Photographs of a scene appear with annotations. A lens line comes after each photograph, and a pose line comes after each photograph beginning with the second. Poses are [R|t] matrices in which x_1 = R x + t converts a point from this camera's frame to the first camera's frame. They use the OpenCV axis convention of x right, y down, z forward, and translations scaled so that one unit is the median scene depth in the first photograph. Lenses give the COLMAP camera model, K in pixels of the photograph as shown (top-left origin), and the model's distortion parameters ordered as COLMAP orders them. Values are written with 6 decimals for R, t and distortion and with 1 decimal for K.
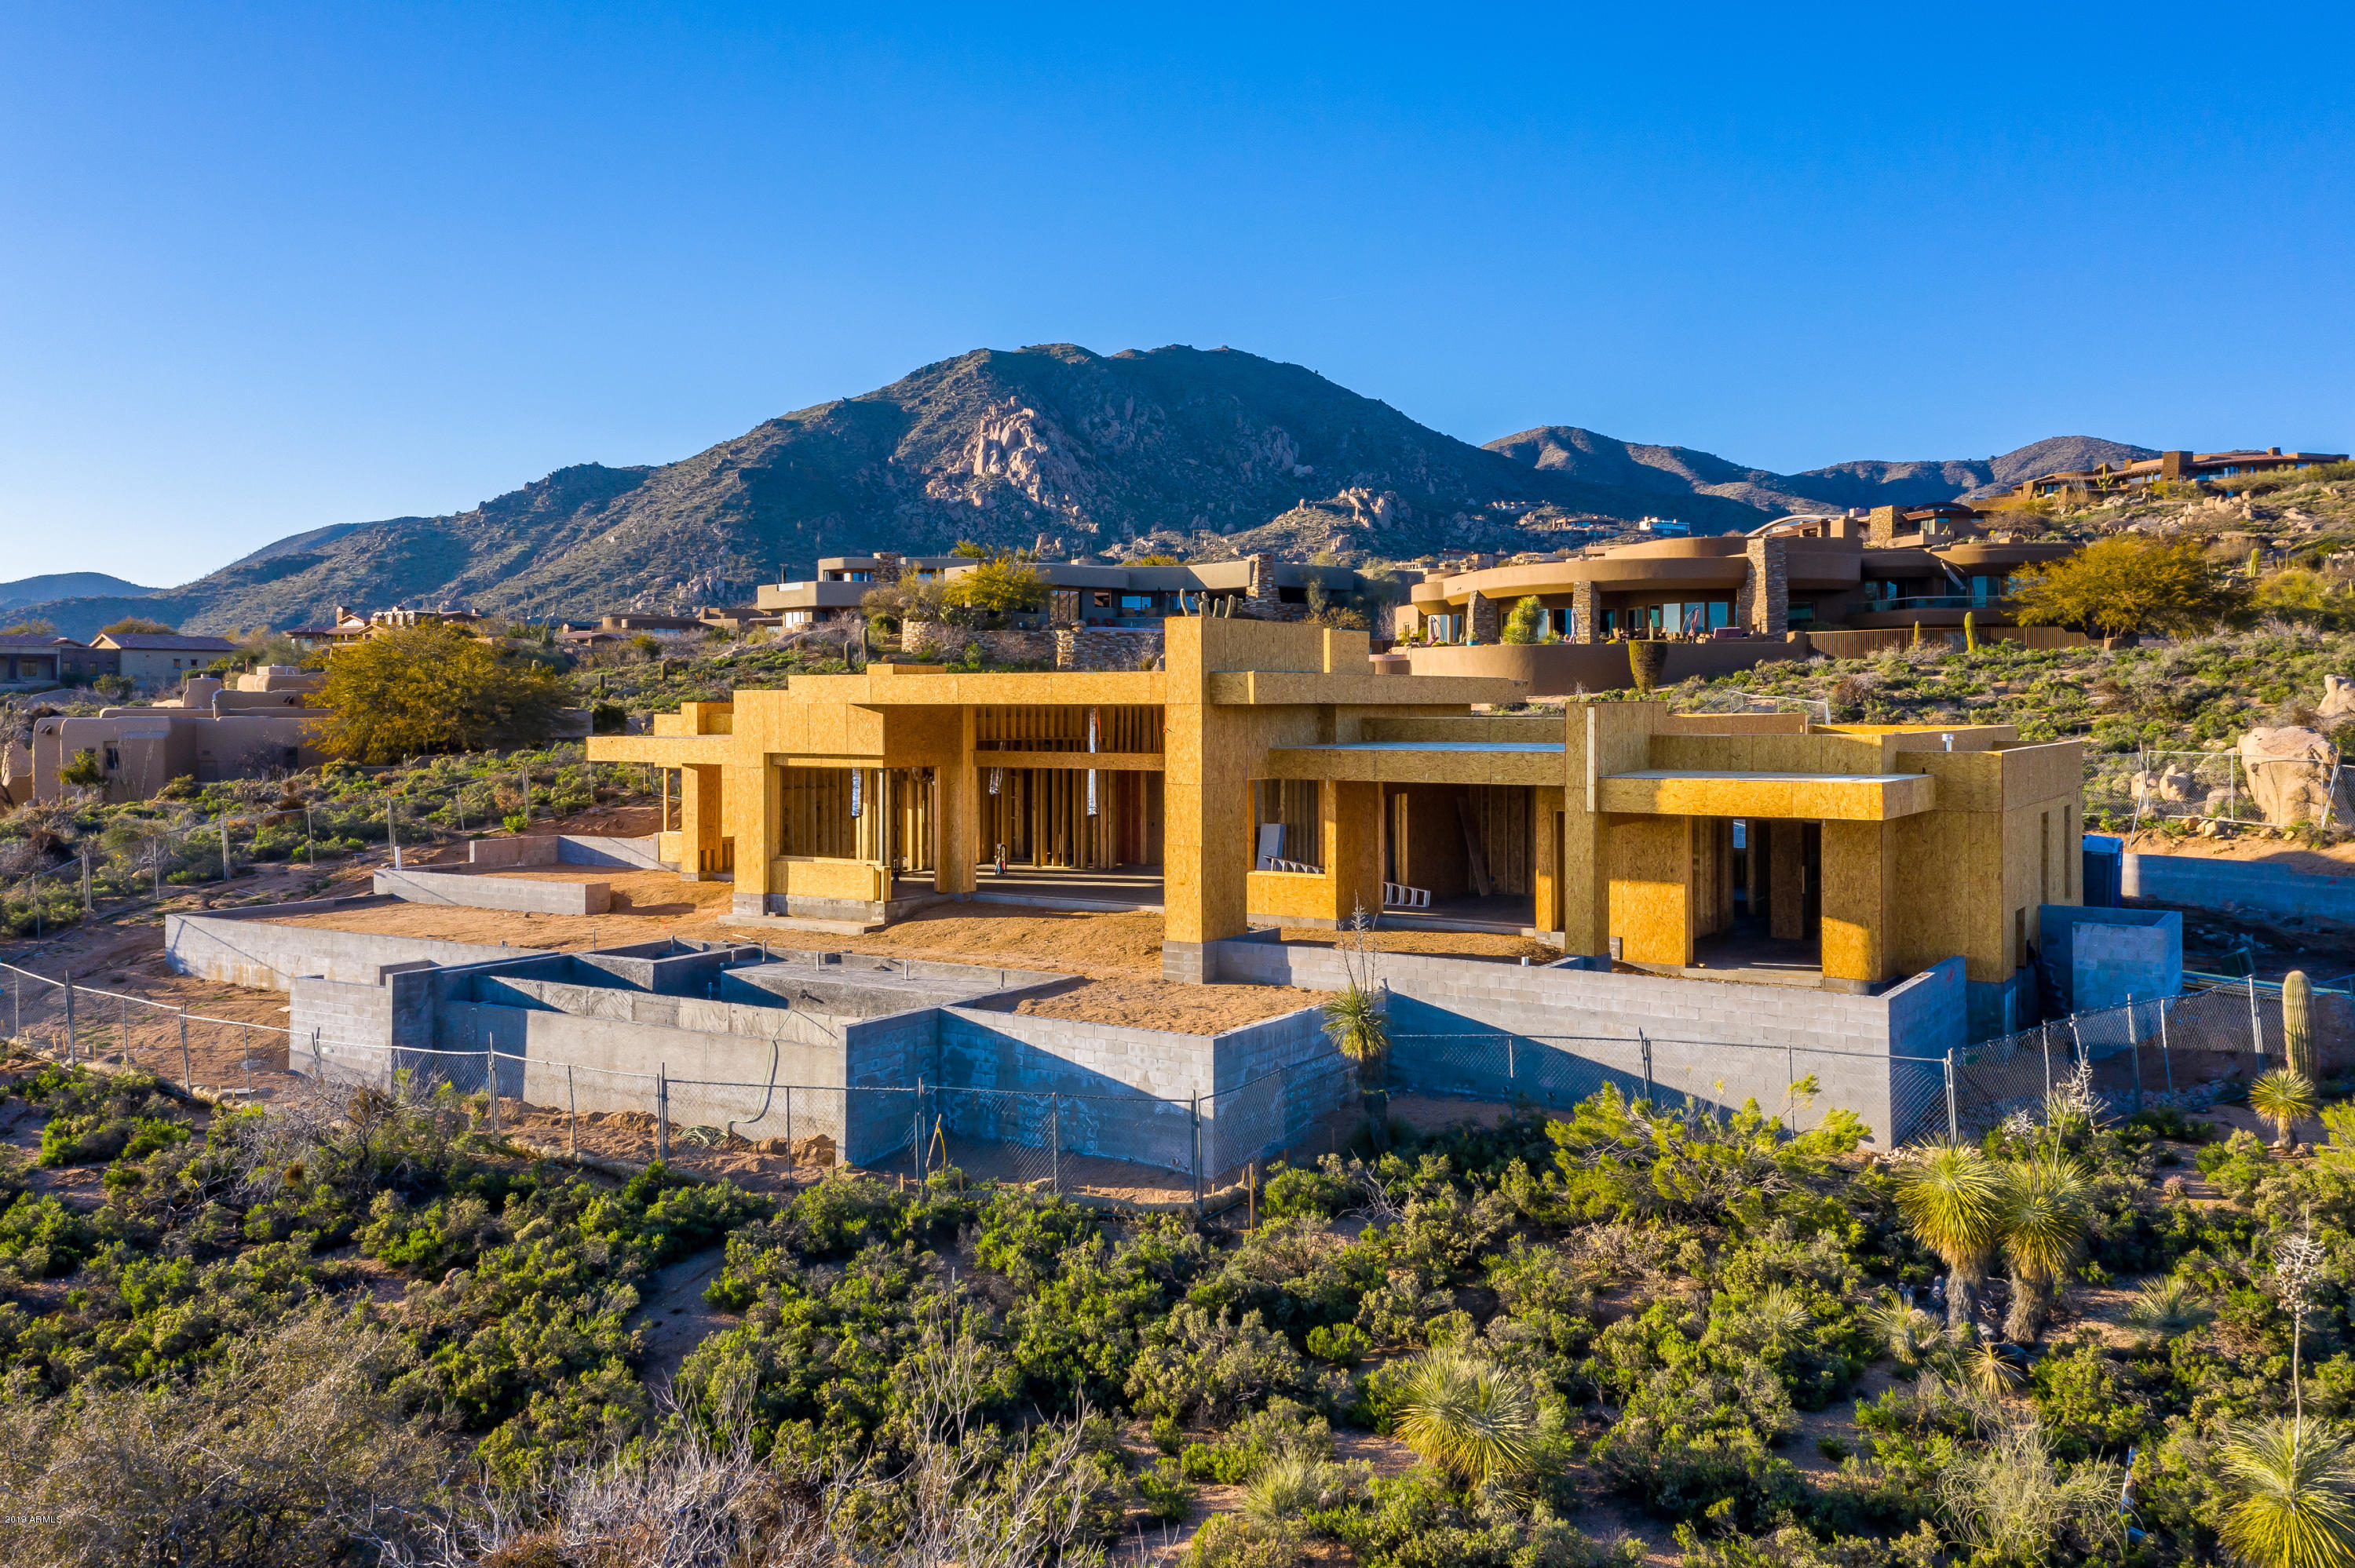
lens RADIAL K [[1842.4, 0, 1151.5], [0, 1842.4, 796.7], [0, 0, 1]] dist [0.236651, -0.334823]
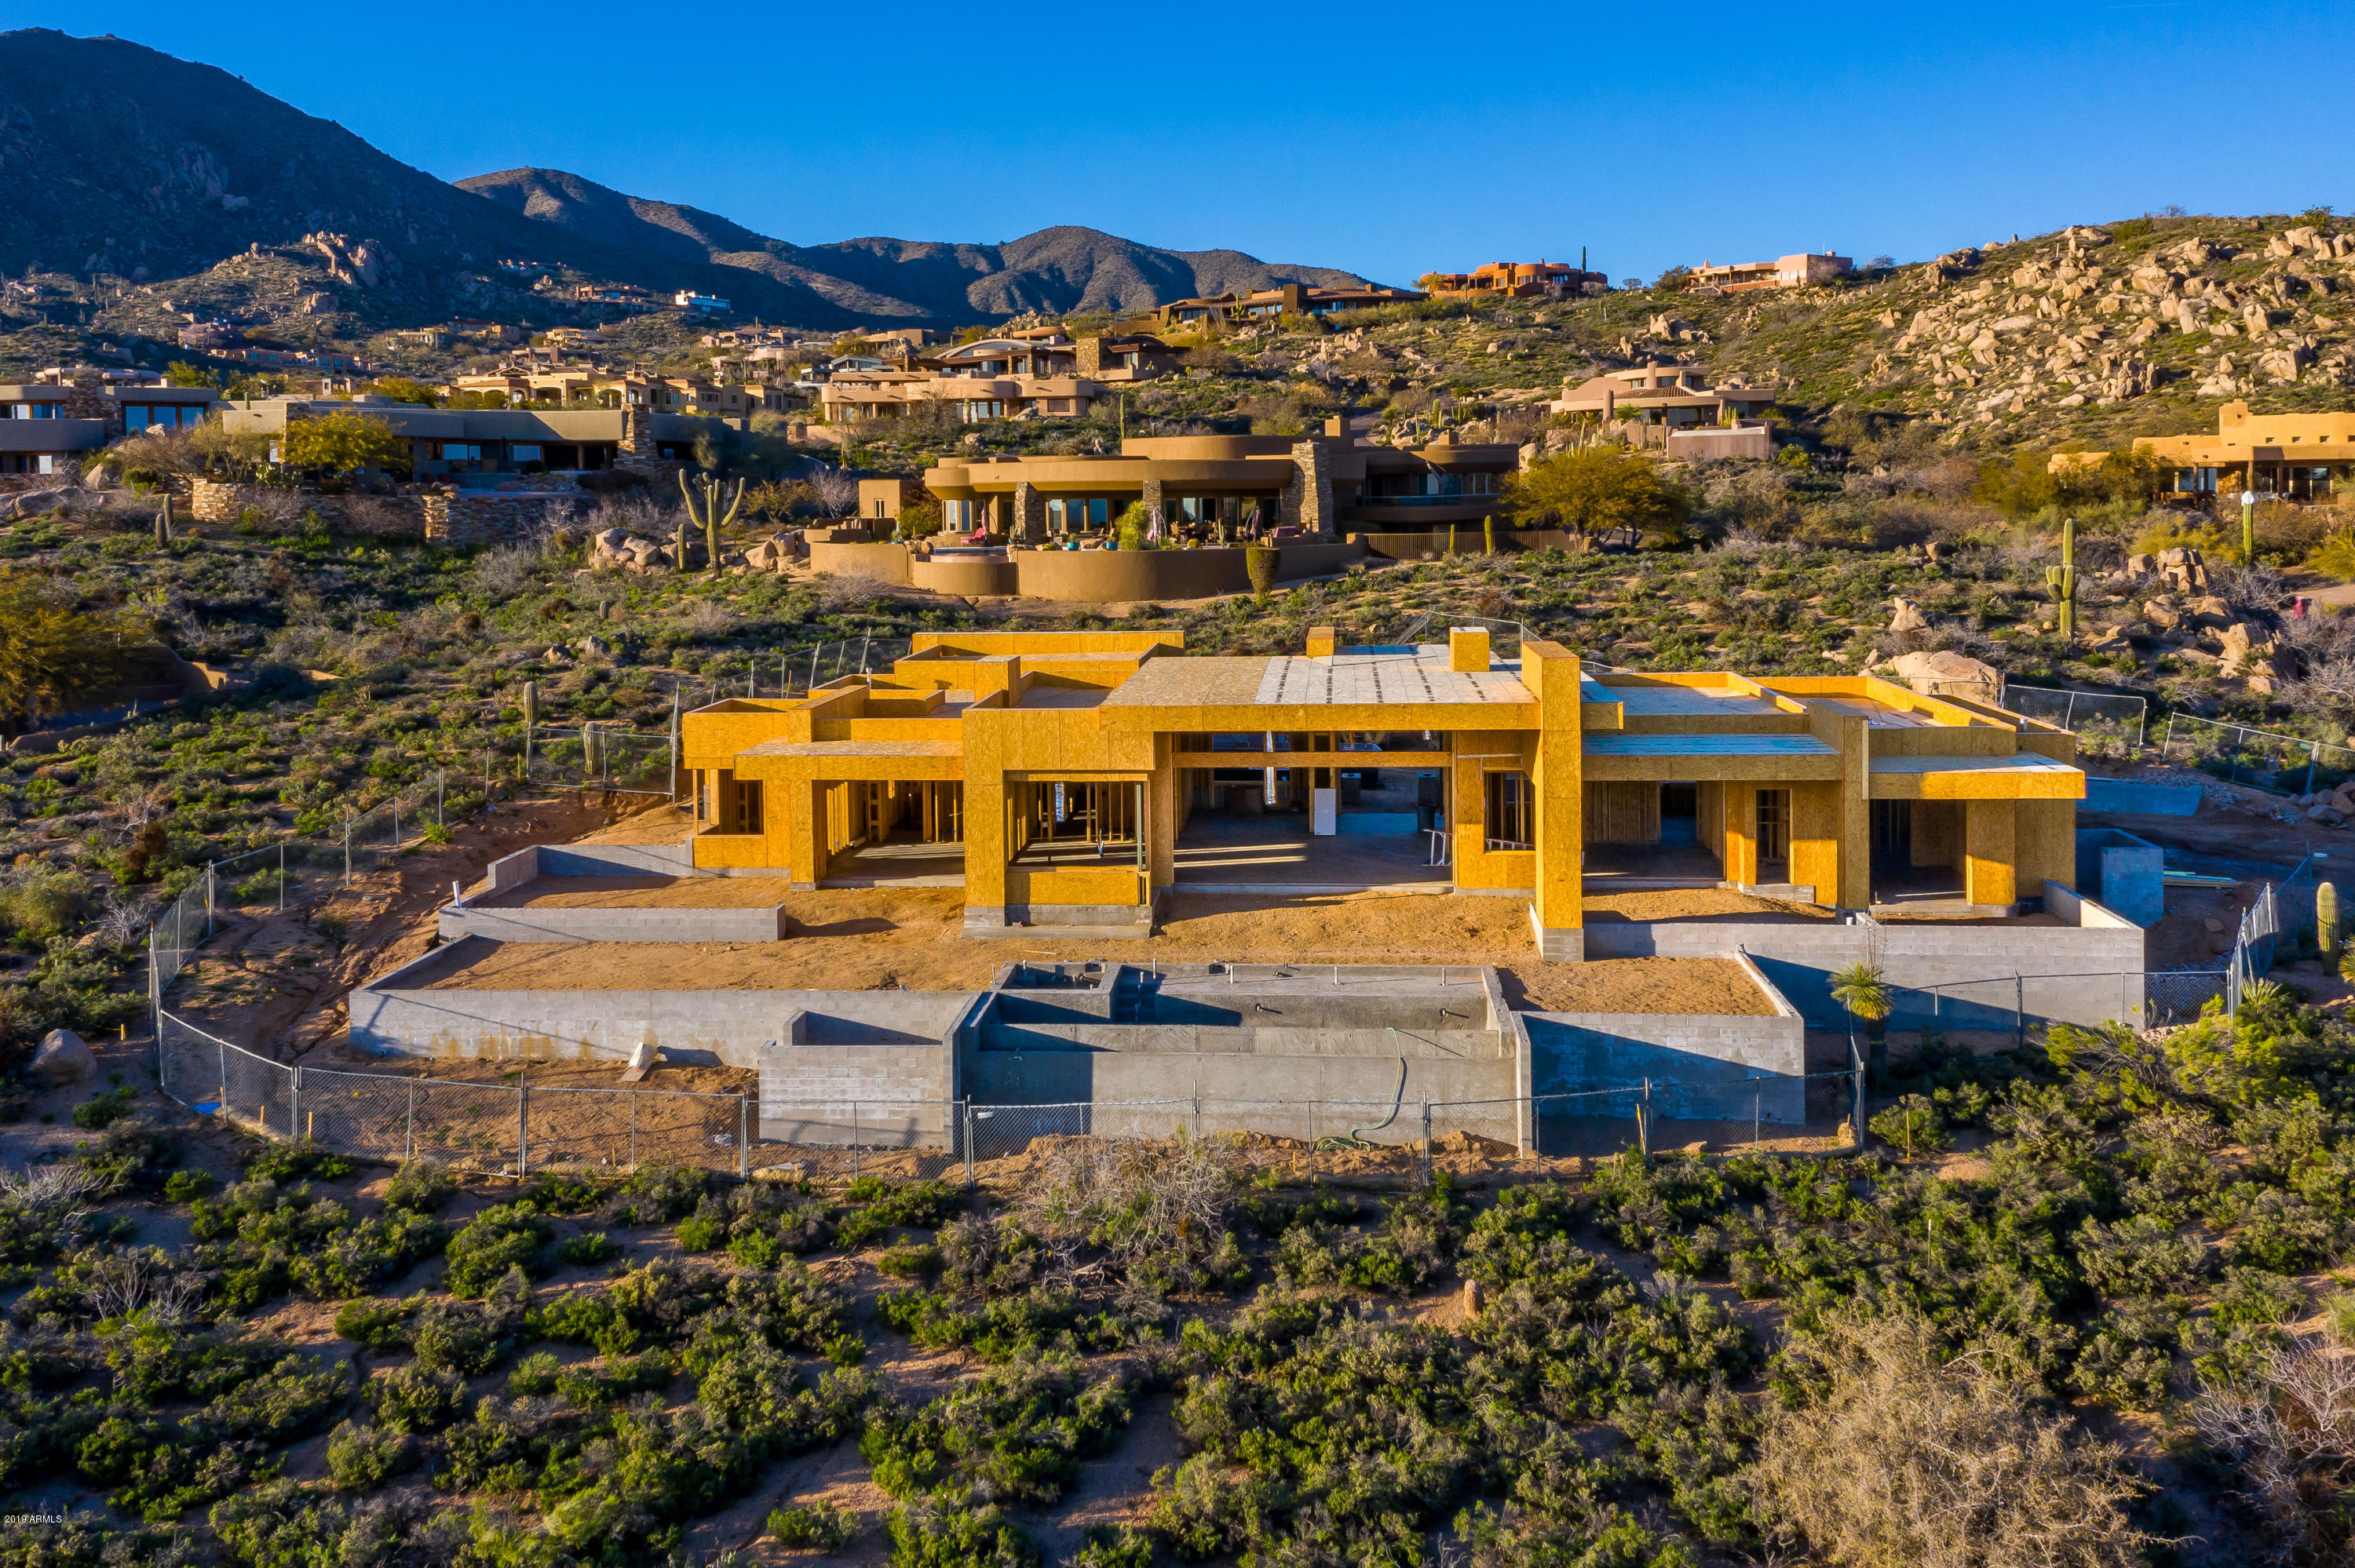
lens RADIAL K [[2017.7, 0, 1174.9], [0, 2017.7, 820.5], [0, 0, 1]] dist [0.252408, -0.374565]
pose [[0.882169, -0.087215, 0.462786, -0.773228], [0.038203, 0.992716, 0.114259, -0.144873], [-0.469380, -0.083116, 0.879076, -0.043924]]
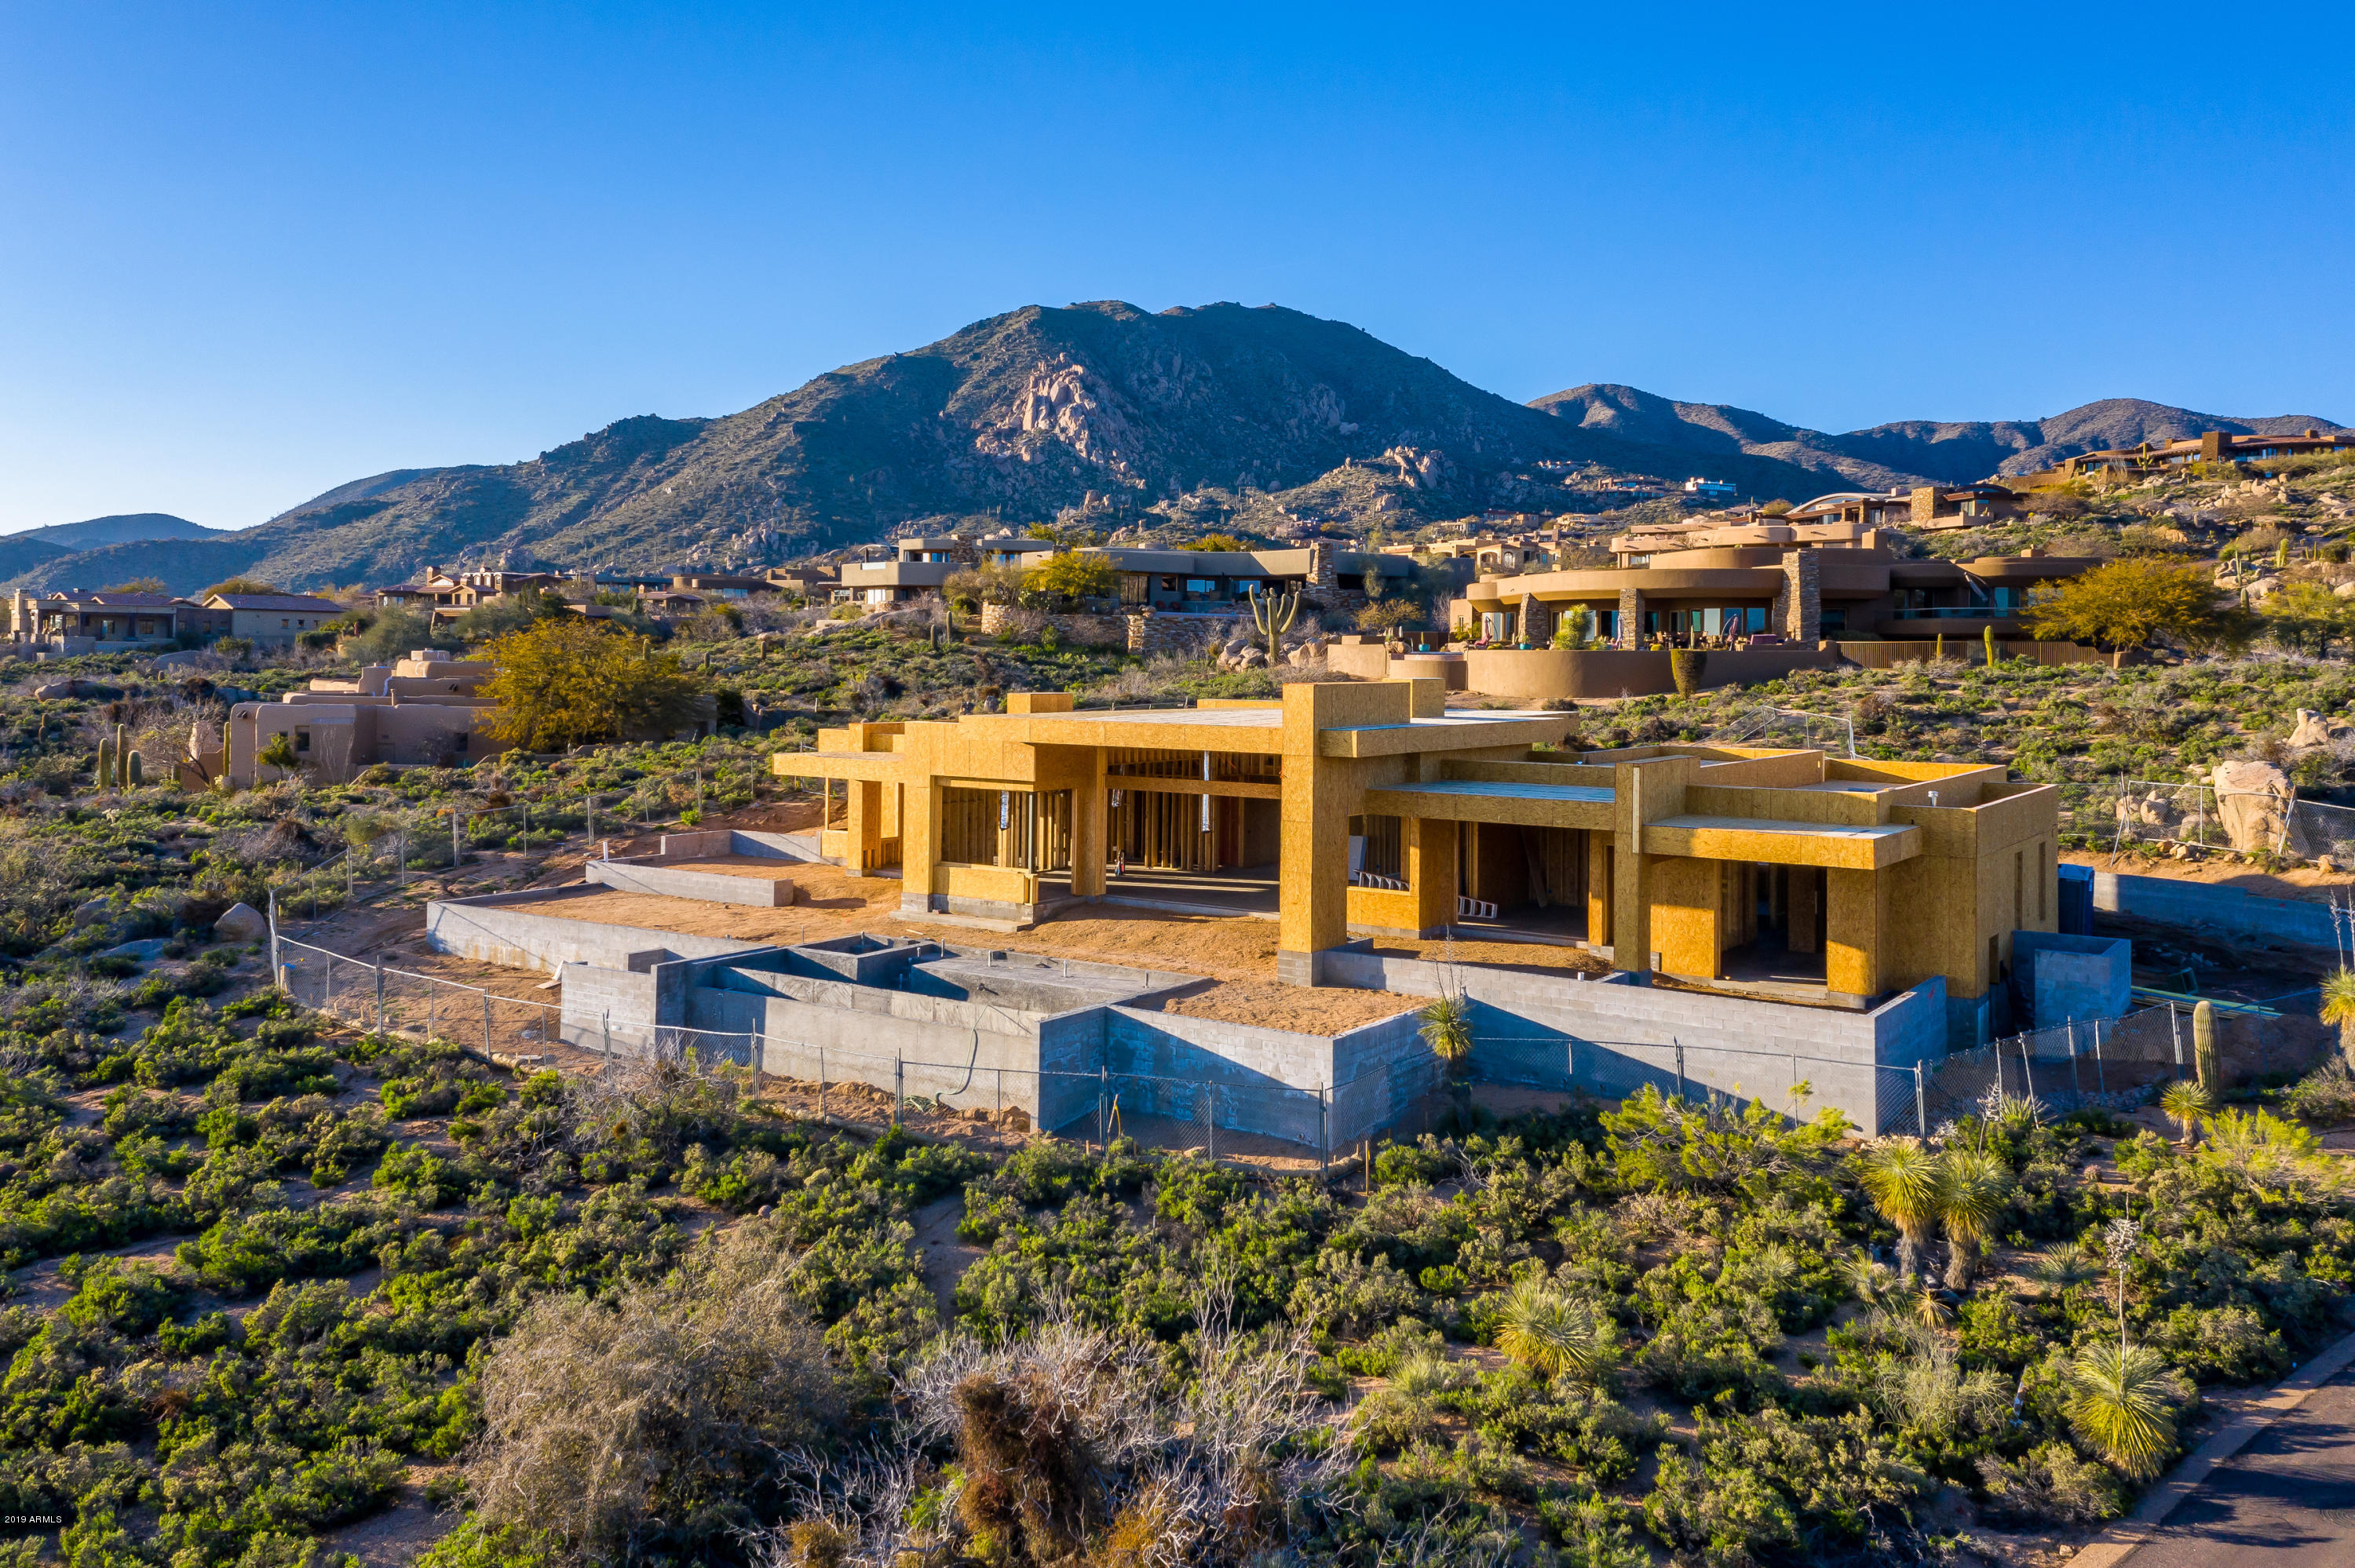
lens RADIAL K [[1818.8, 0, 1146.3], [0, 1818.8, 767.4], [0, 0, 1]] dist [0.223820, -0.310033]
pose [[0.999585, 0.012388, -0.025999, -0.048393], [-0.012132, 0.999877, 0.009989, -0.050123], [0.026119, -0.009669, 0.999612, -0.190570]]
